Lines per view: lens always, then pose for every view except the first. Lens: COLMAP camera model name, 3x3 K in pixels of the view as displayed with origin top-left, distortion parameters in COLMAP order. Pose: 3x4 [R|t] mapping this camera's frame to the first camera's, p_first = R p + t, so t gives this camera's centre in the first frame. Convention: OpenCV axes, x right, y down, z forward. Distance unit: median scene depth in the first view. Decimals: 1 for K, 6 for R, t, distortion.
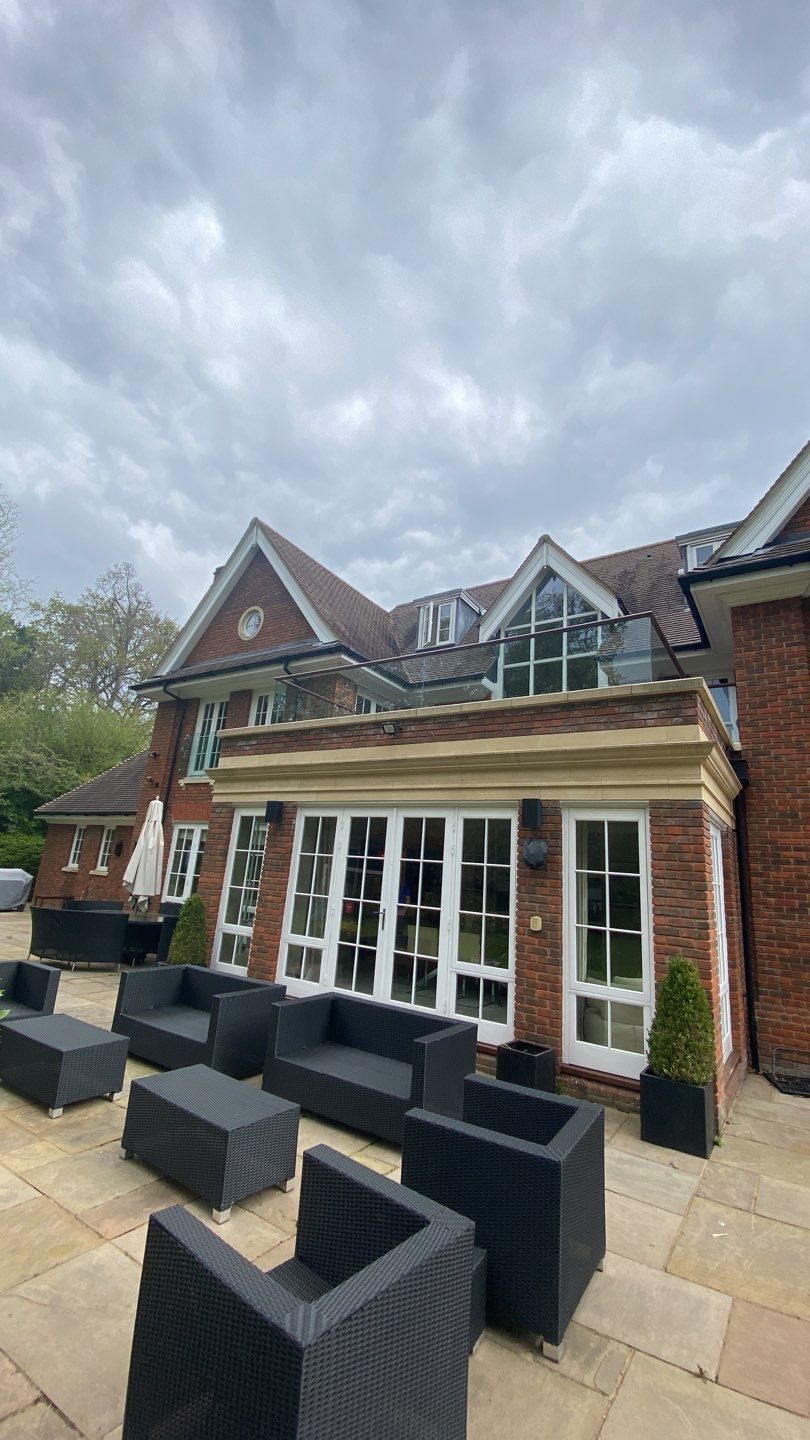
lens RADIAL K [[584.6, 0, 425.8], [0, 584.6, 720.7], [0, 0, 1]] dist [0.012233, -0.017424]
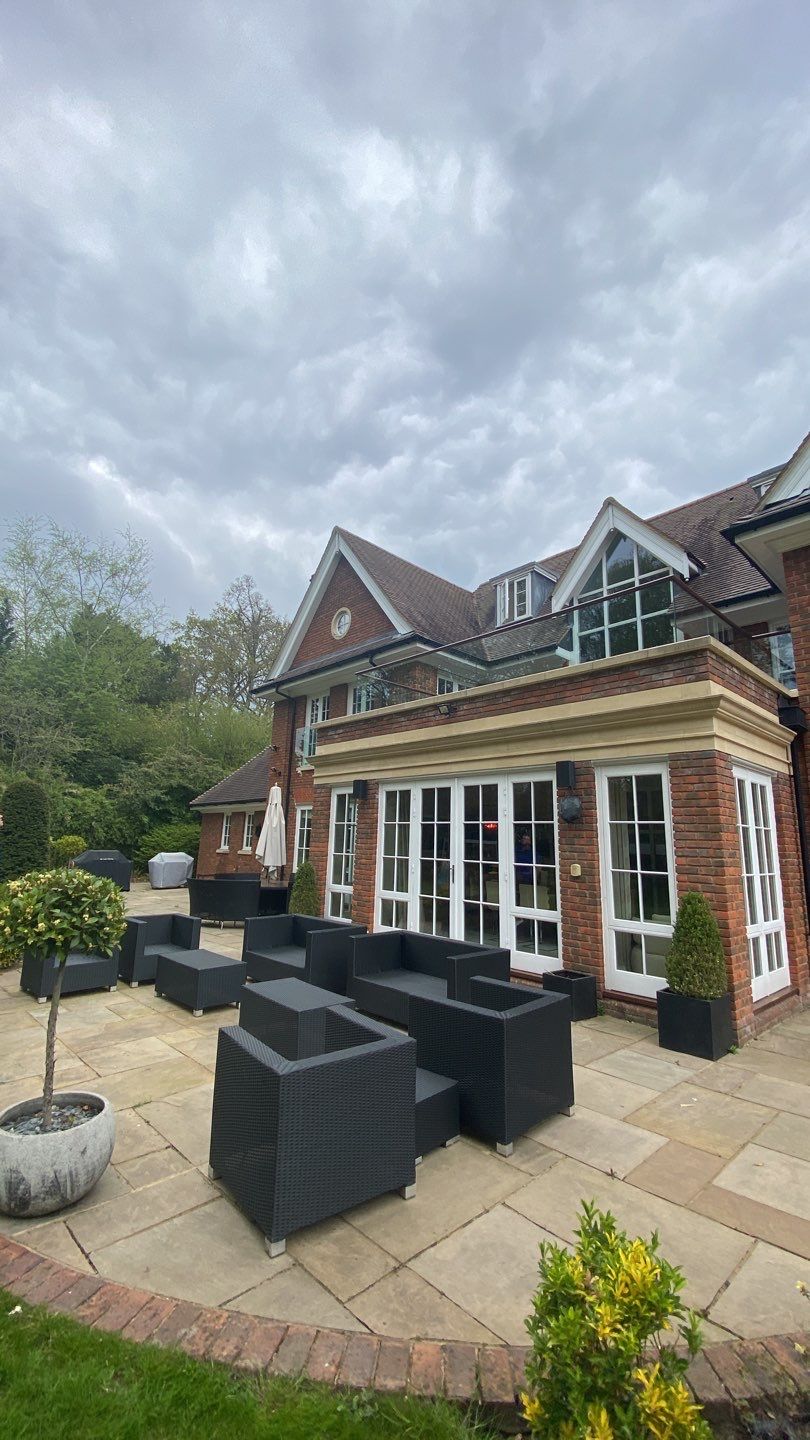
lens RADIAL K [[584.6, 0, 425.8], [0, 584.6, 720.7], [0, 0, 1]] dist [0.012233, -0.017424]
pose [[0.974118, -0.092042, -0.206454, 0.134217], [0.100825, 0.994376, 0.032411, -0.004918], [0.202310, -0.052388, 0.977919, -0.119761]]
